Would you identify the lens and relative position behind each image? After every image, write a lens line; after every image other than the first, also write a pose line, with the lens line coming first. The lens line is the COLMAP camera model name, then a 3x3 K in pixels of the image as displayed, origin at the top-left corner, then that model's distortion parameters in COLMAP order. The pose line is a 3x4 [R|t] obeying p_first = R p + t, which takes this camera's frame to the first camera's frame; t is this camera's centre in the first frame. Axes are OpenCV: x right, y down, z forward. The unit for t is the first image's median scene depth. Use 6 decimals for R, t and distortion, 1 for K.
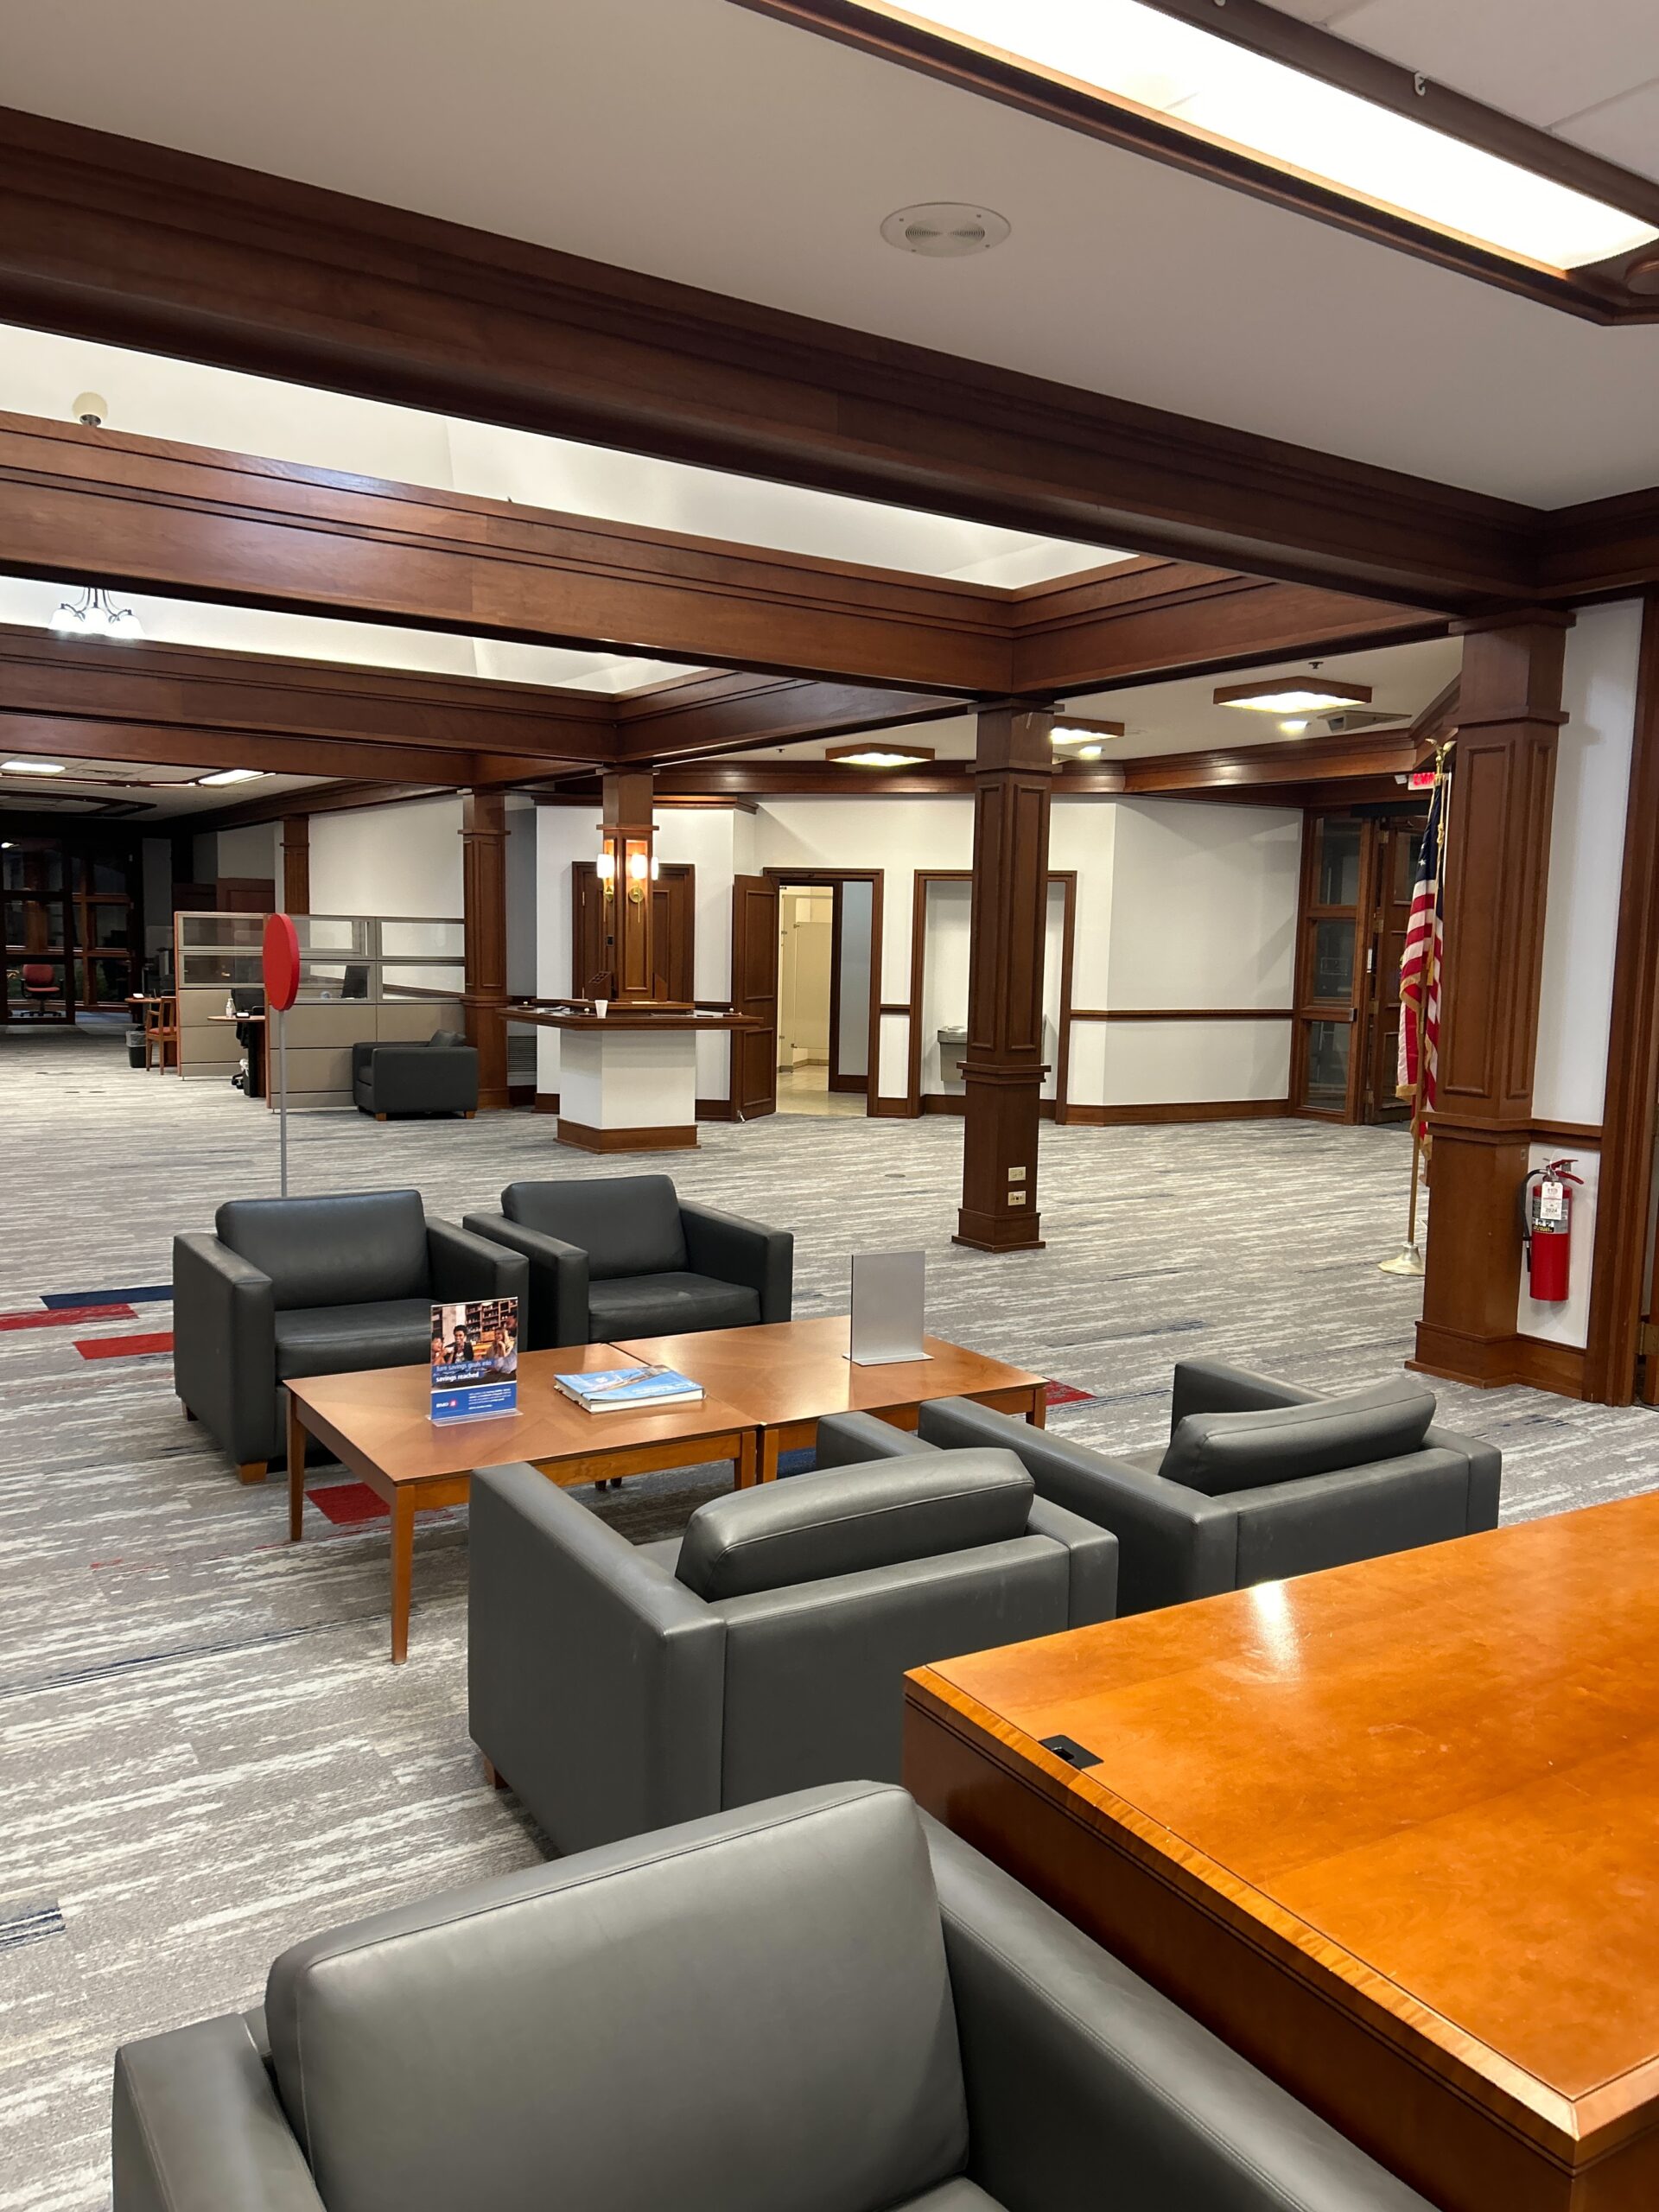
lens RADIAL K [[1680.4, 0, 835.6], [0, 1680.4, 1114.2], [0, 0, 1]] dist [0.035173, -0.006043]
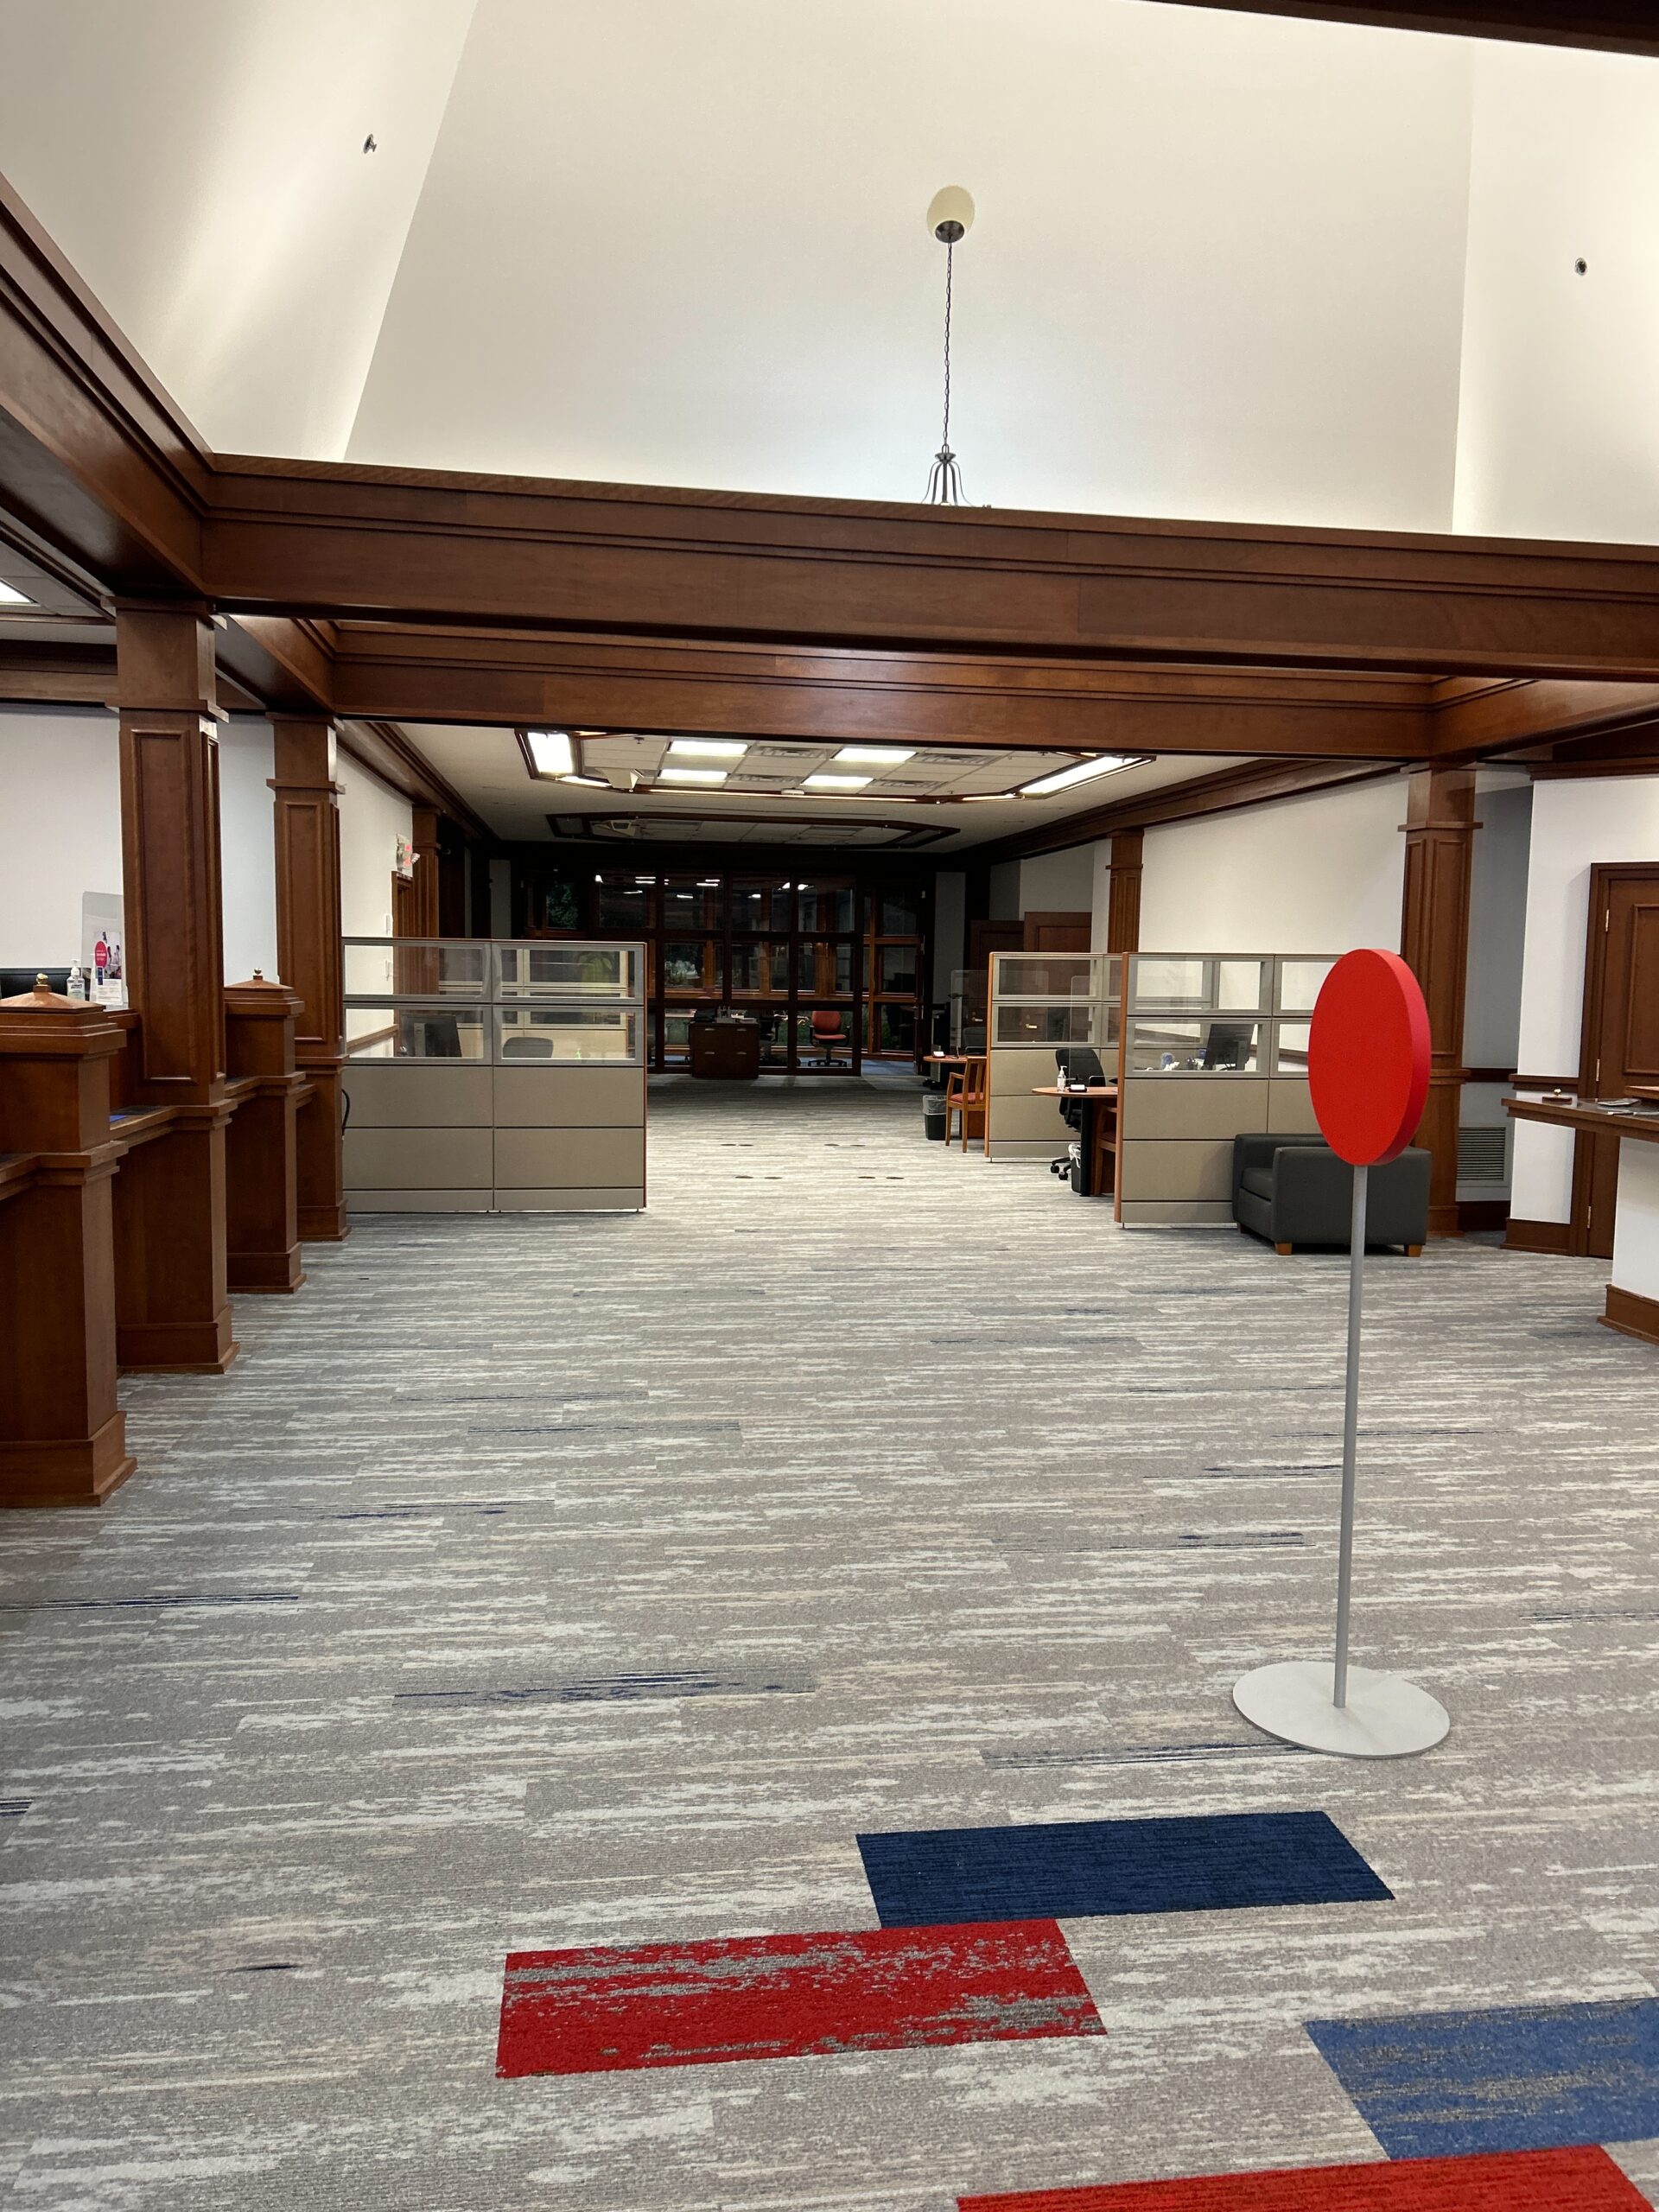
lens RADIAL K [[1680.4, 0, 839.0], [0, 1680.4, 1111.8], [0, 0, 1]] dist [0.035173, -0.006043]
pose [[0.910203, 0.028502, -0.413180, -0.125936], [-0.038342, 0.999144, -0.015543, -0.029248], [0.412383, 0.029990, 0.910517, 0.250681]]
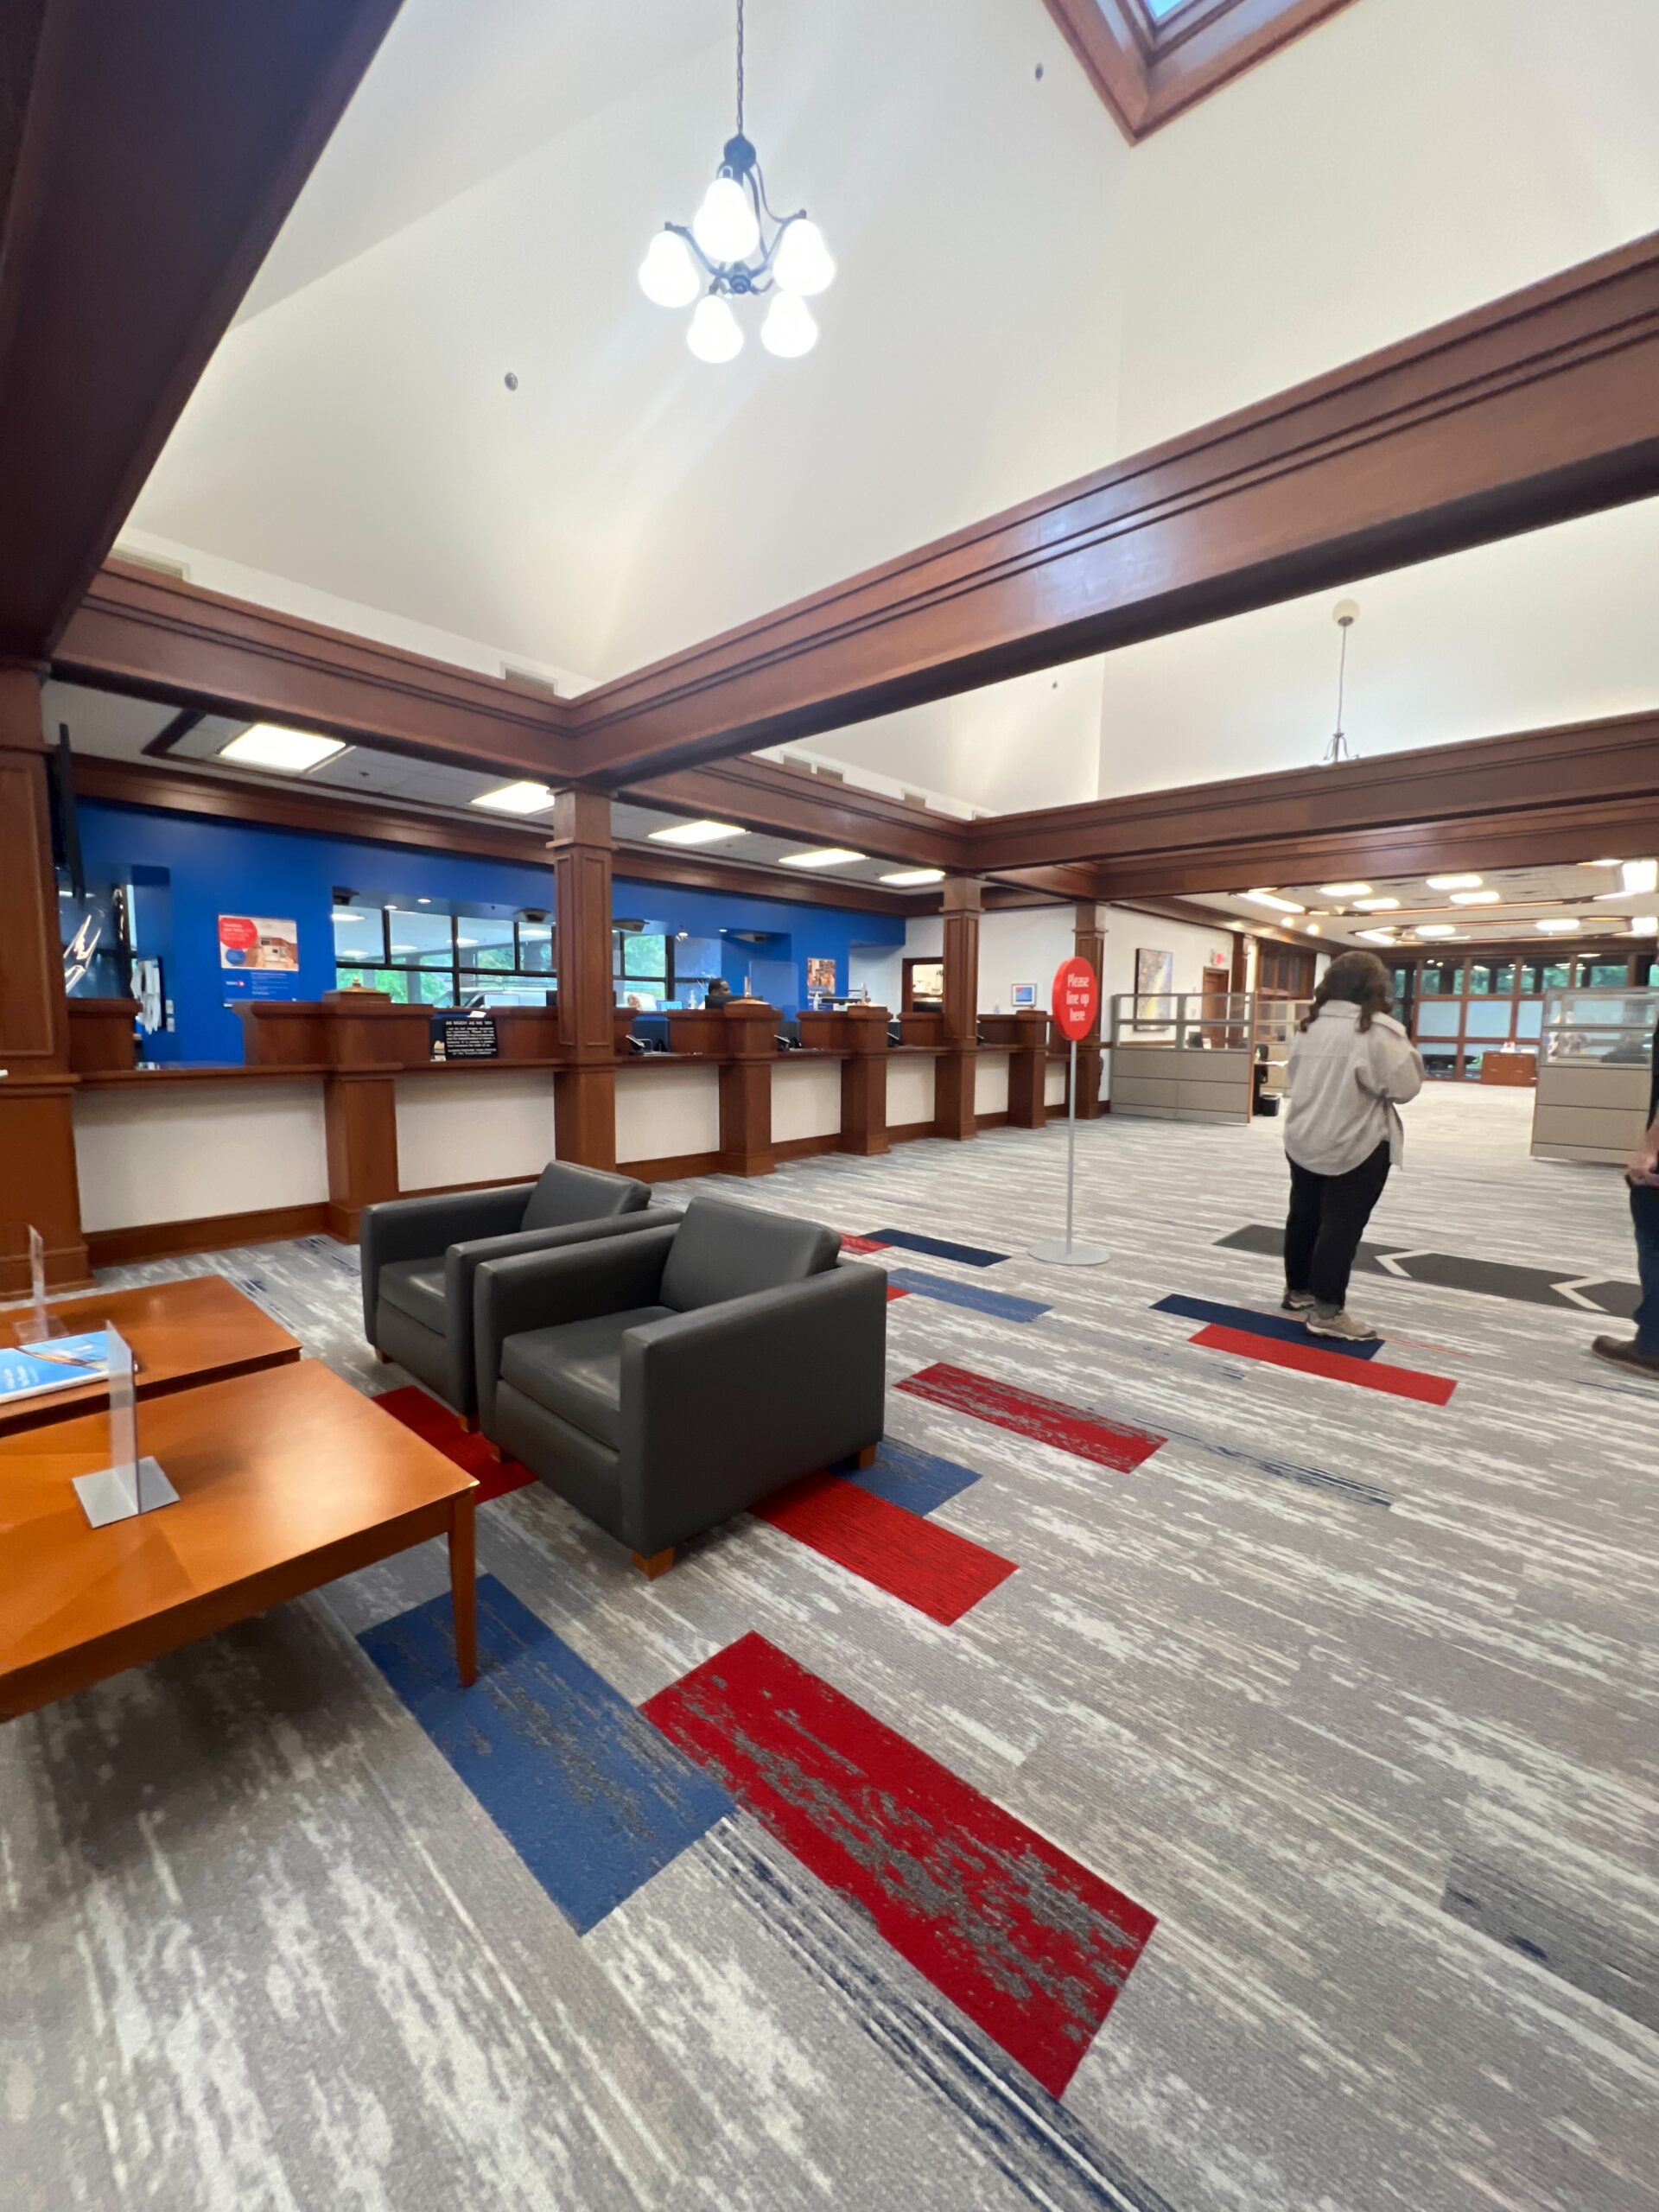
lens RADIAL K [[883.8, 0, 837.1], [0, 883.8, 1105.0], [0, 0, 1]] dist [-0.000076, -0.000059]
pose [[0.248011, 0.075625, -0.965801, 0.108055], [-0.099740, 0.993644, 0.052192, -0.016638], [0.963609, 0.083385, 0.253977, 0.310004]]
